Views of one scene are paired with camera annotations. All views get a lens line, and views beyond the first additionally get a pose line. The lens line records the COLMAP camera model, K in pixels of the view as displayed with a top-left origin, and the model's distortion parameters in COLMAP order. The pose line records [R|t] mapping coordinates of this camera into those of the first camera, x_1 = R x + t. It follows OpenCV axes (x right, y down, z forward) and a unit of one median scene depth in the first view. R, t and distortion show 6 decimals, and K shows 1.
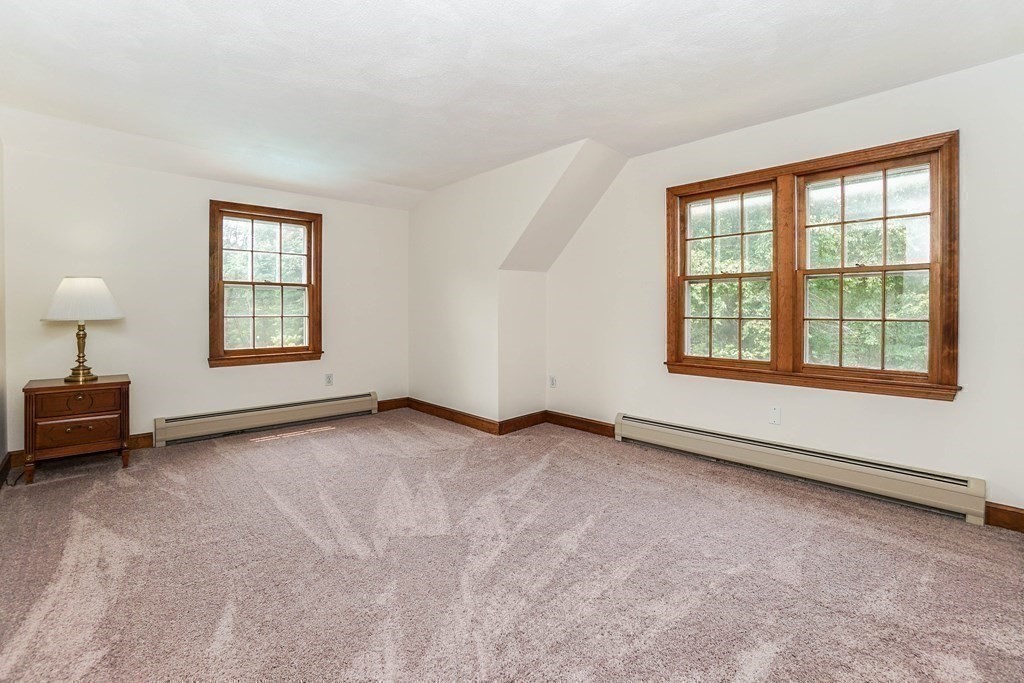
lens RADIAL K [[477.1, 0, 495.0], [0, 477.1, 318.9], [0, 0, 1]] dist [0.000417, 0.000289]
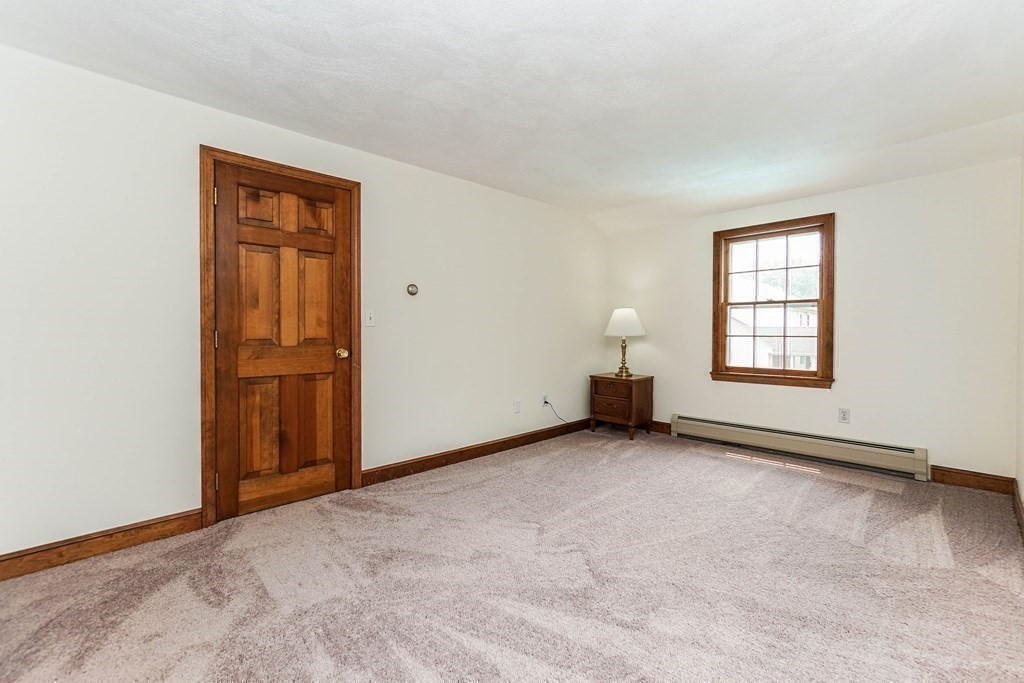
lens RADIAL K [[441.6, 0, 508.8], [0, 441.6, 340.0], [0, 0, 1]] dist [-0.000580, 0.012008]
pose [[0.039740, 0.018179, -0.999045, 0.414404], [-0.017693, 0.999691, 0.017487, -0.002940], [0.999053, 0.016982, 0.040049, 0.453223]]
